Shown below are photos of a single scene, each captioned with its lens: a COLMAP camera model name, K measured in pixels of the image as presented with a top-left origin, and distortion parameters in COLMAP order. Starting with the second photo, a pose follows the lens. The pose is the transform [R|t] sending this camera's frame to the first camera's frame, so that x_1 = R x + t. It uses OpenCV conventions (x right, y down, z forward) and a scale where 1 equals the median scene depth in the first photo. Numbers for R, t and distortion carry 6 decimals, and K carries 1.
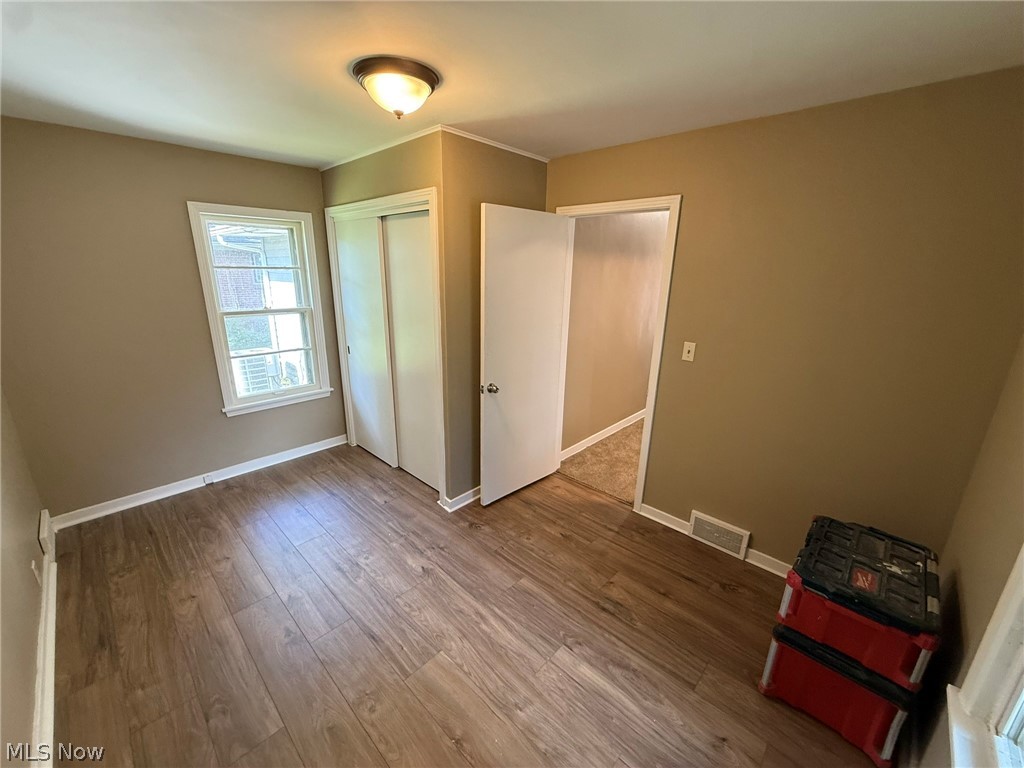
lens RADIAL K [[407.3, 0, 510.2], [0, 407.3, 384.9], [0, 0, 1]] dist [-0.001756, 0.000354]
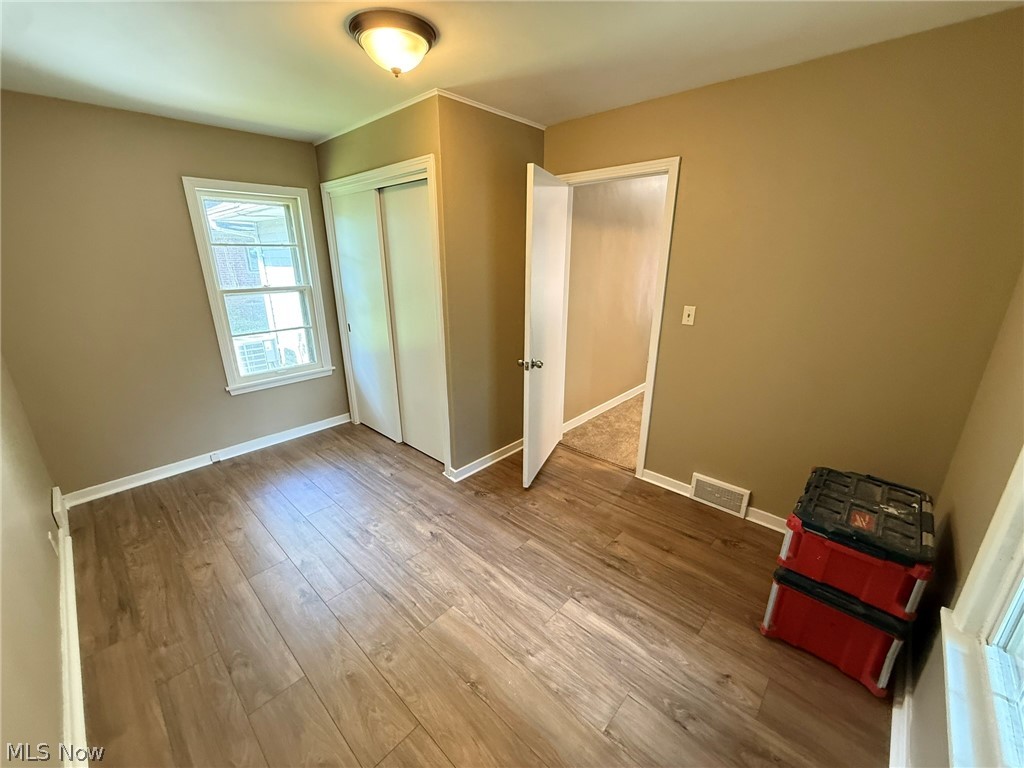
lens RADIAL K [[407.3, 0, 510.2], [0, 407.3, 384.9], [0, 0, 1]] dist [-0.001756, 0.000354]
pose [[0.999727, -0.022894, 0.004735, -0.014087], [0.022742, 0.999291, 0.030008, 0.055659], [-0.005419, -0.029892, 0.999538, -0.012739]]
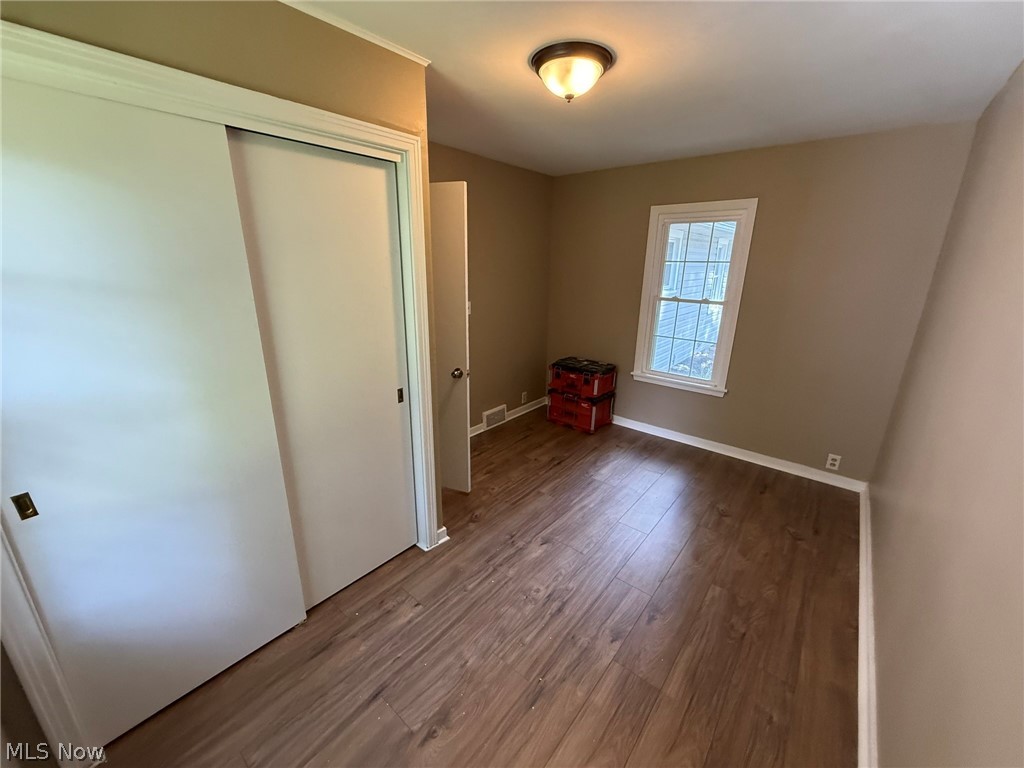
lens RADIAL K [[407.3, 0, 510.2], [0, 407.3, 384.9], [0, 0, 1]] dist [-0.001756, 0.000354]
pose [[-0.066362, -0.310795, 0.948158, -1.131895], [0.266315, 0.910263, 0.317013, -0.280524], [-0.961599, 0.273546, 0.022362, 1.012971]]
